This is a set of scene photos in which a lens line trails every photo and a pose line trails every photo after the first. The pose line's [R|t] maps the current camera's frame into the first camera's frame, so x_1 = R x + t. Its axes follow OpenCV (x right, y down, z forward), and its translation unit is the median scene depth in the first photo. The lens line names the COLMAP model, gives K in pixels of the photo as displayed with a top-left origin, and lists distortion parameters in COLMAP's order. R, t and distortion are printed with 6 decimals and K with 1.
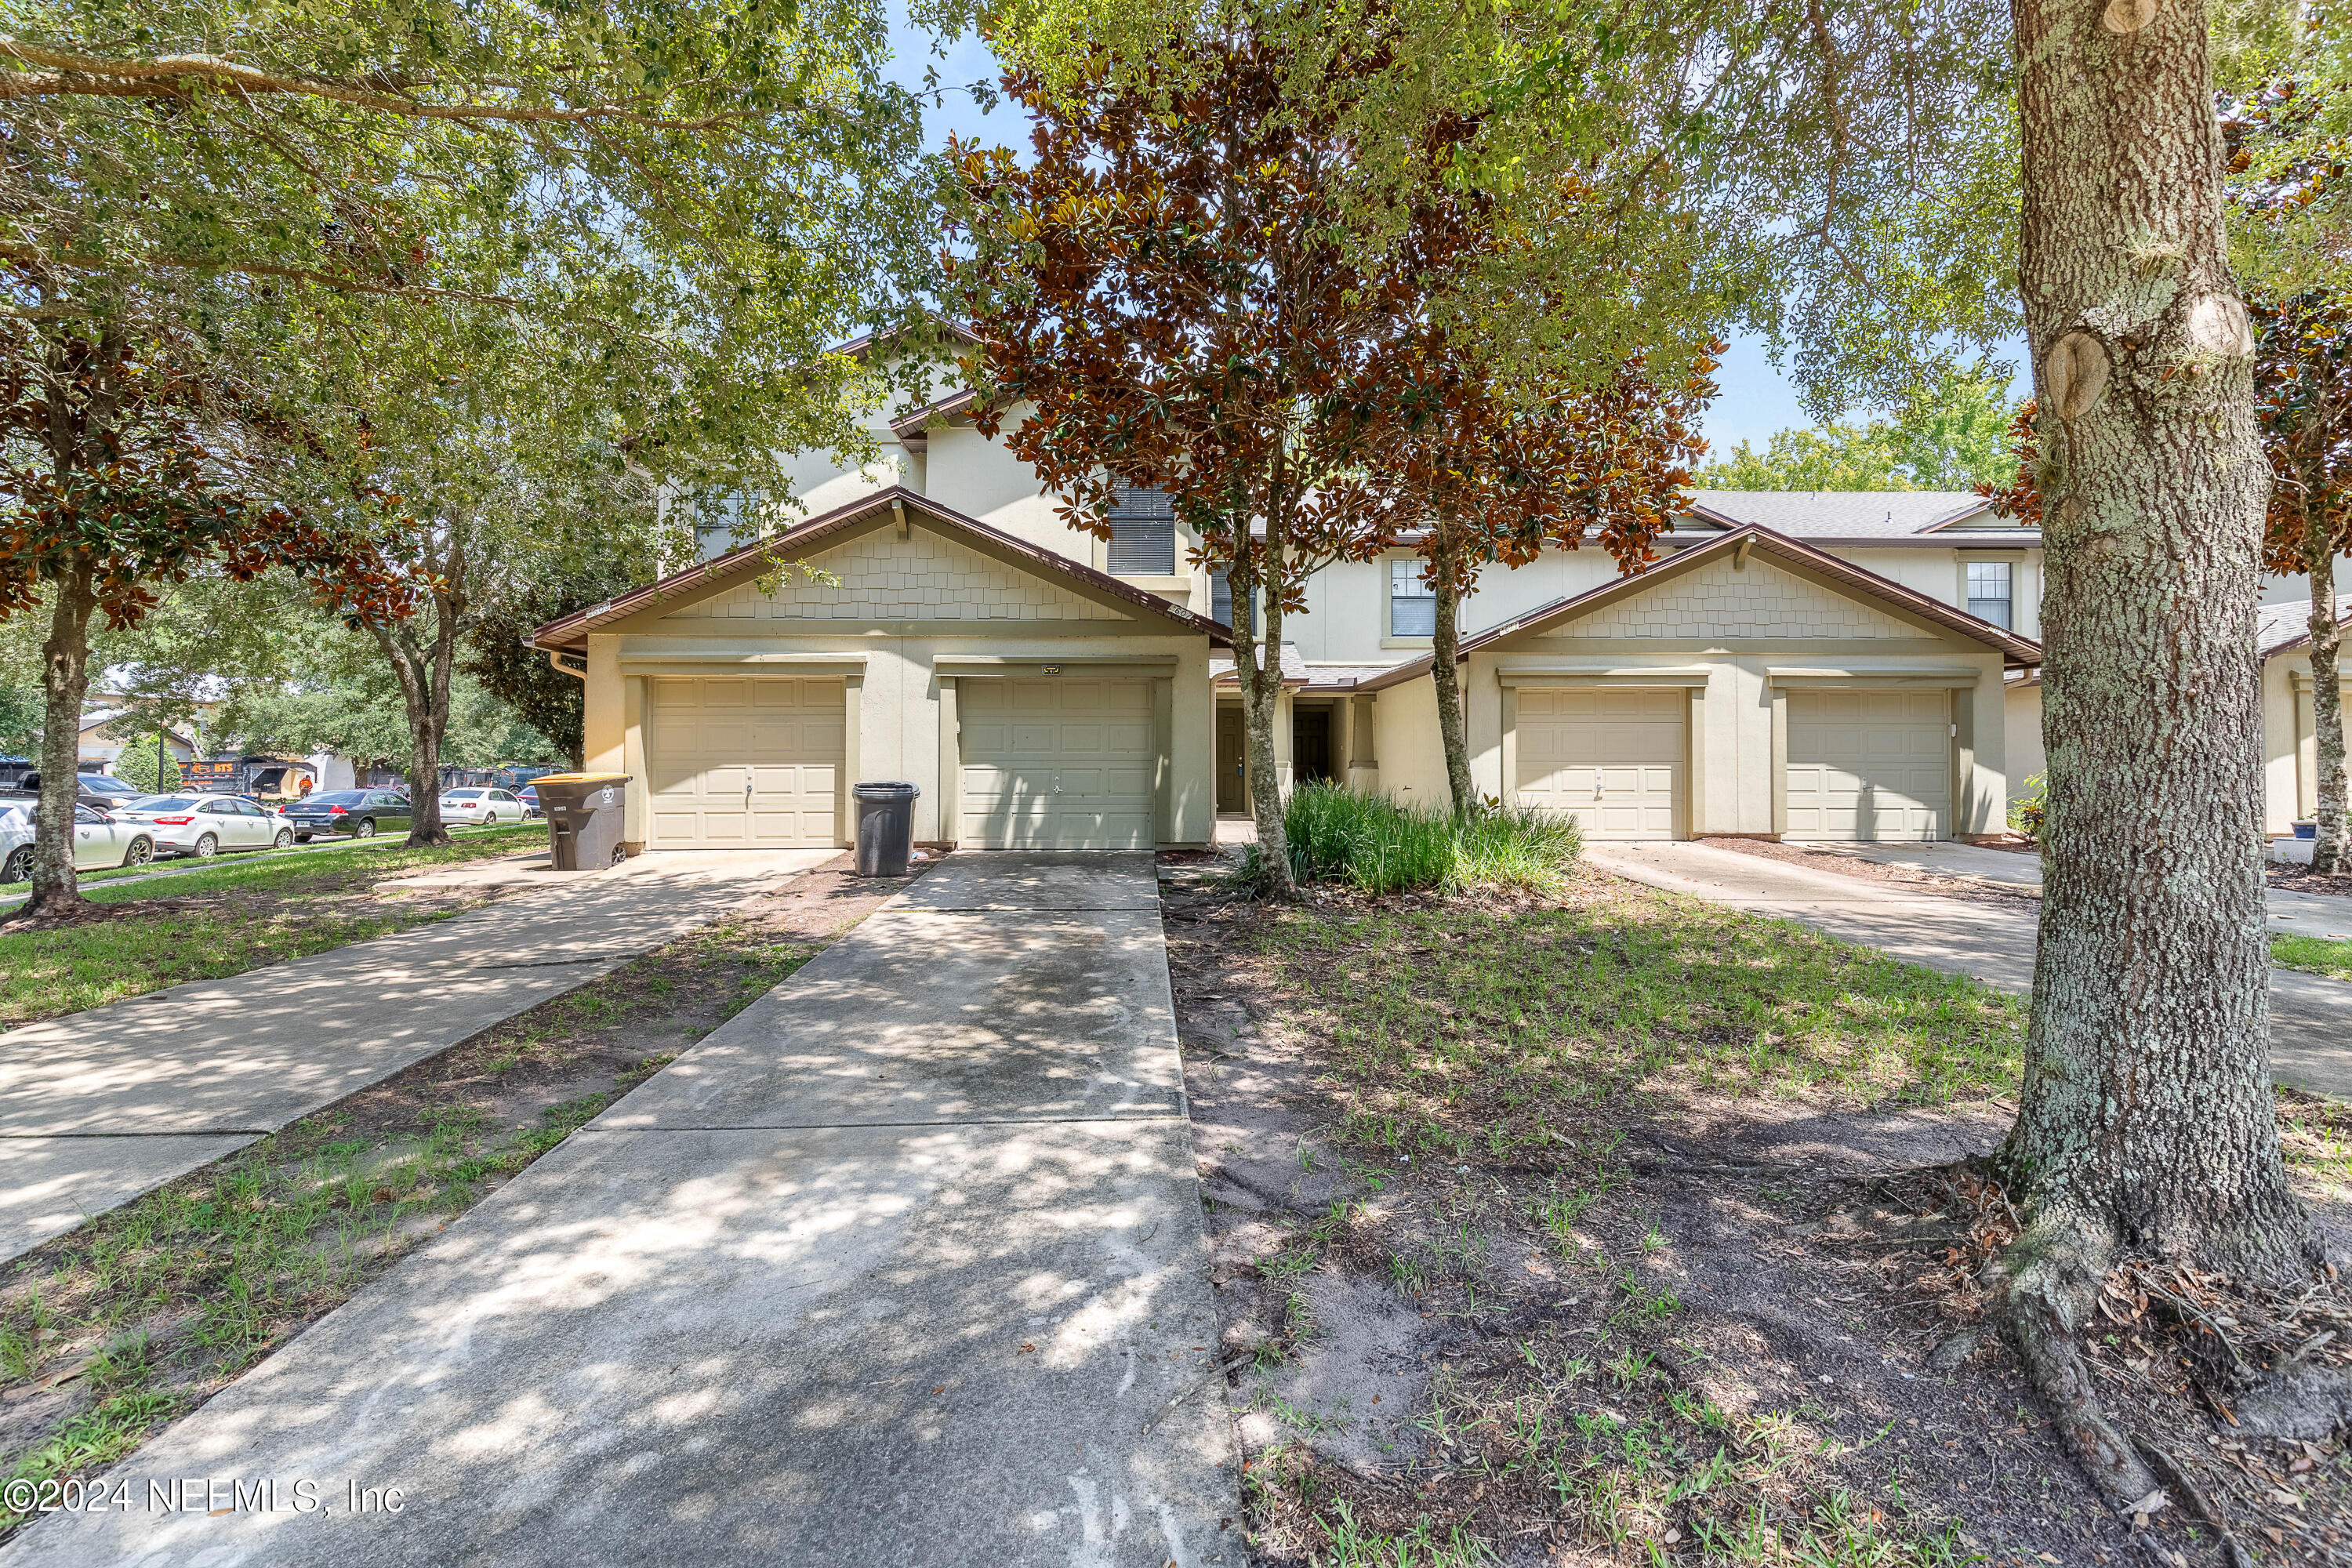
lens RADIAL K [[1062.4, 0, 1174.3], [0, 1062.4, 777.7], [0, 0, 1]] dist [0.010535, -0.002657]
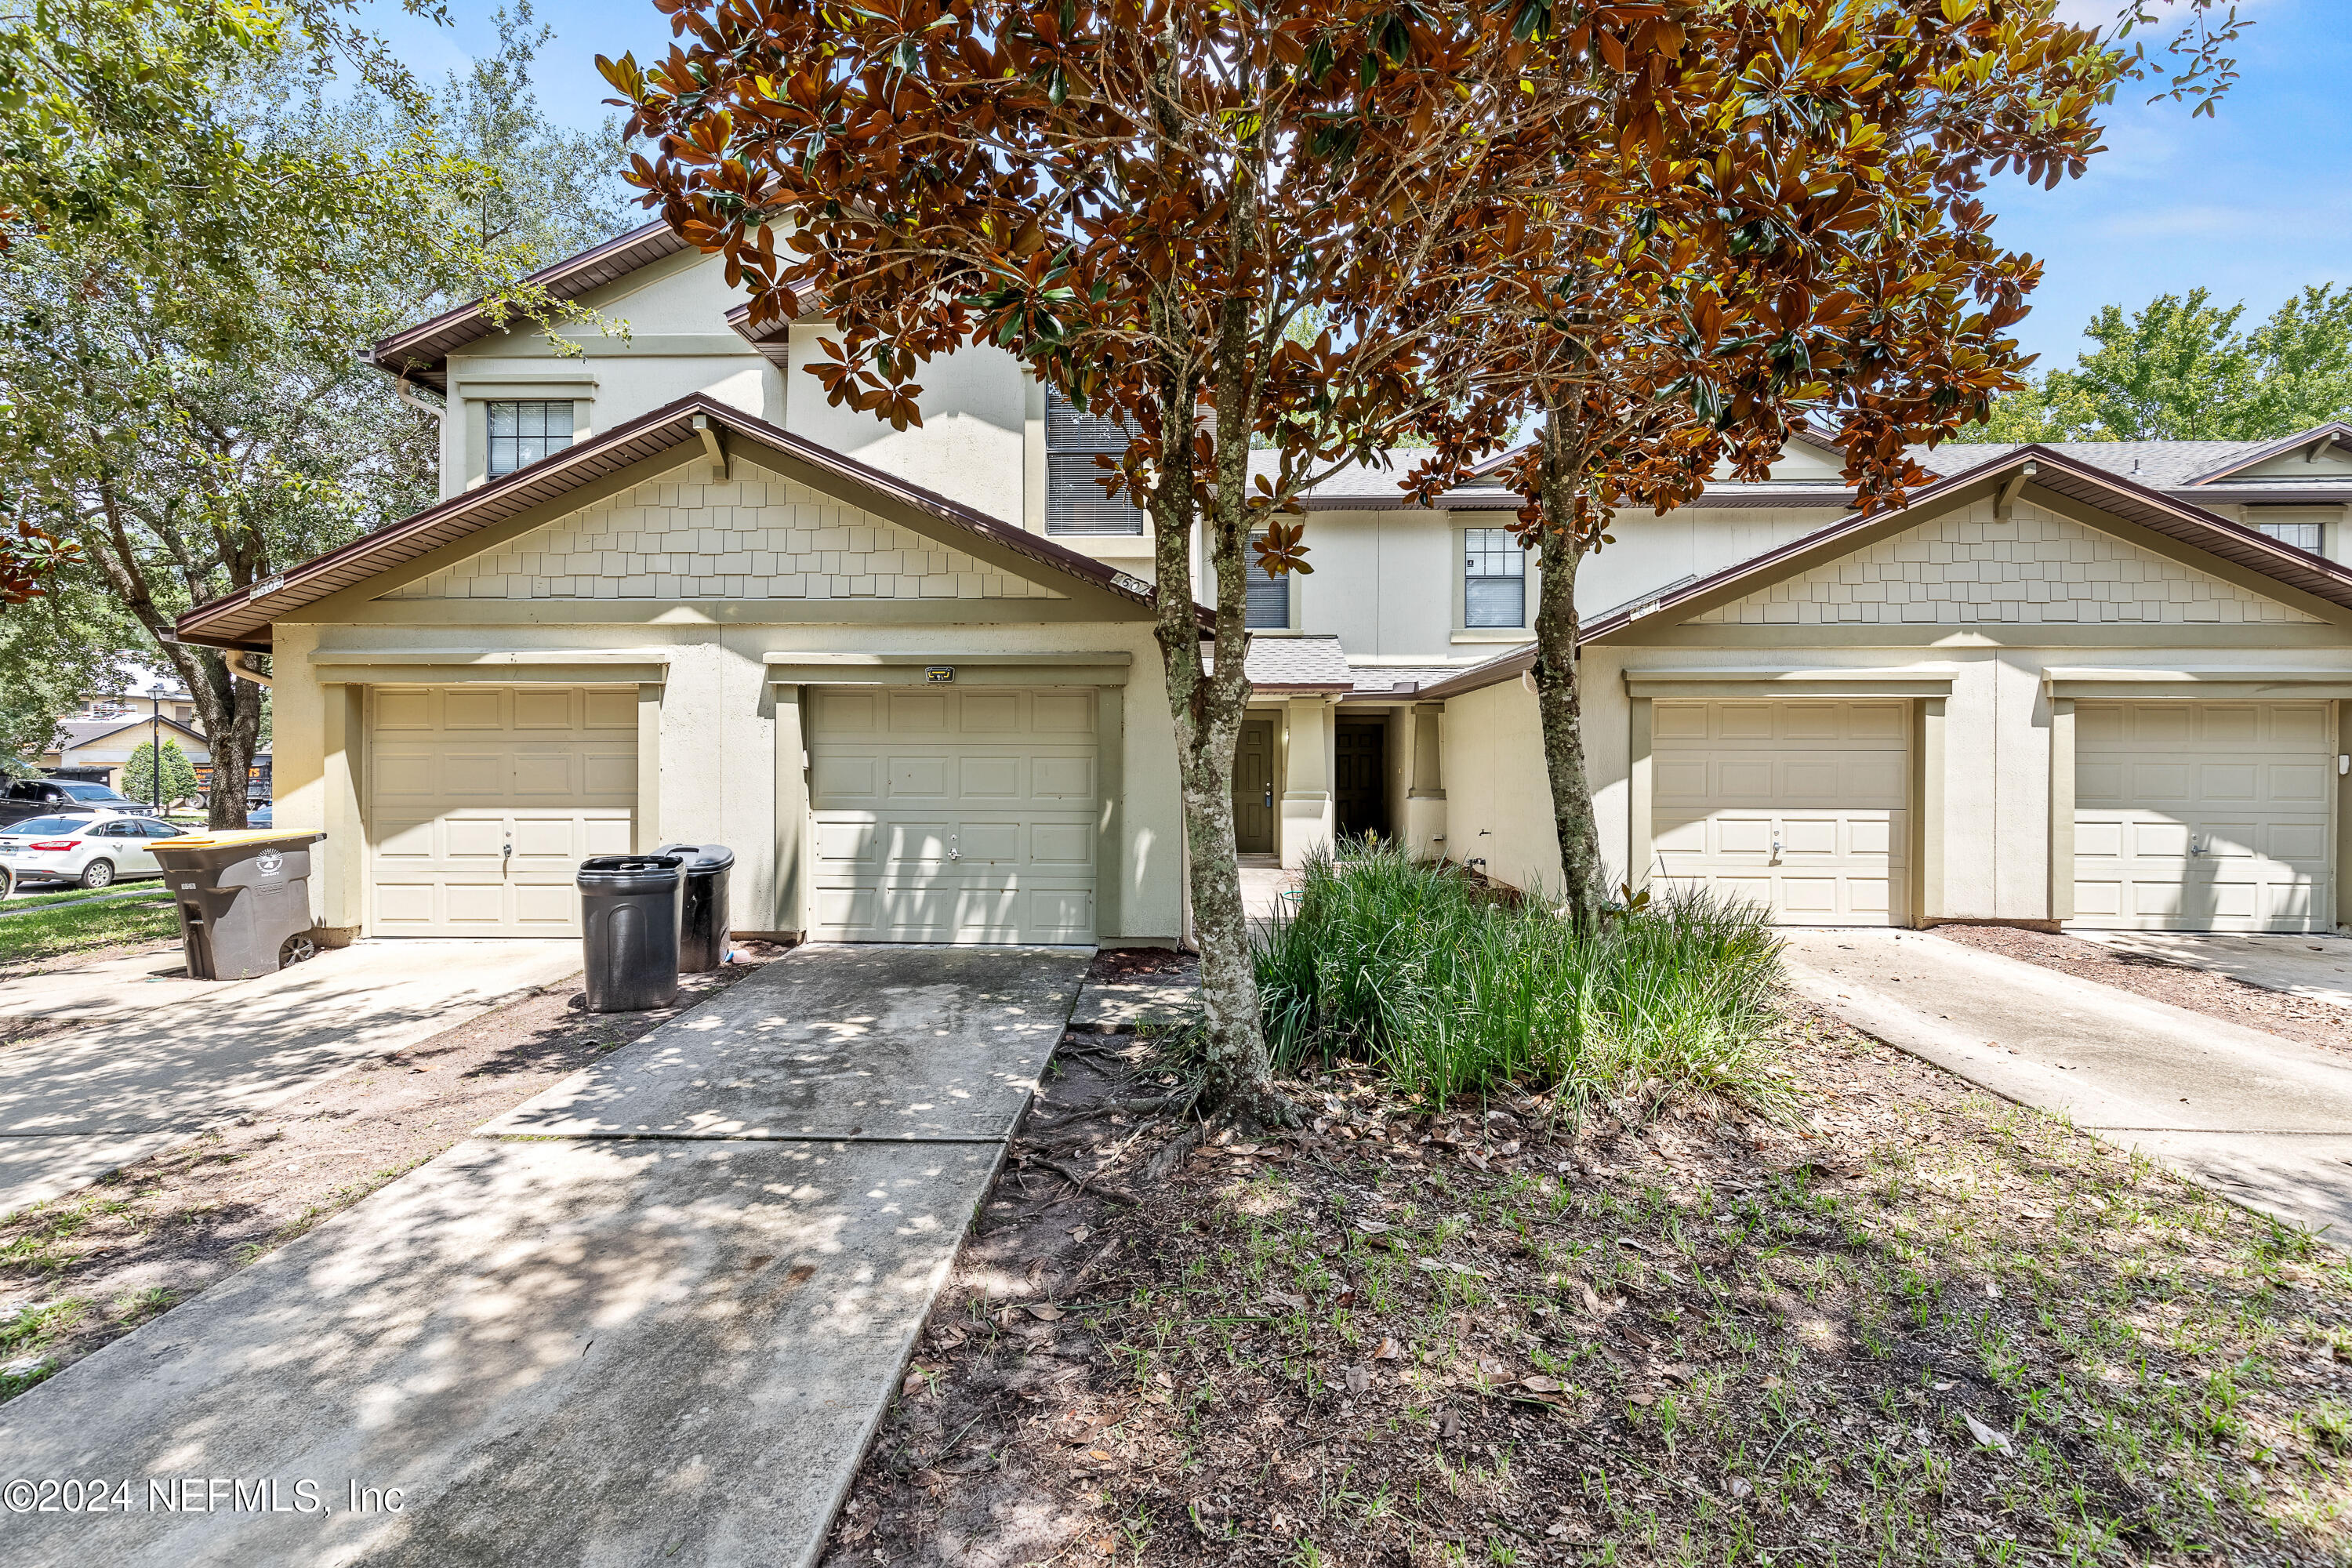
lens RADIAL K [[1062.4, 0, 1180.1], [0, 1062.4, 783.9], [0, 0, 1]] dist [0.010535, -0.002657]
pose [[0.998186, 0.004046, -0.060068, 0.070329], [-0.003662, 0.999972, 0.006509, -0.037214], [0.060093, -0.006277, 0.998173, 0.340272]]
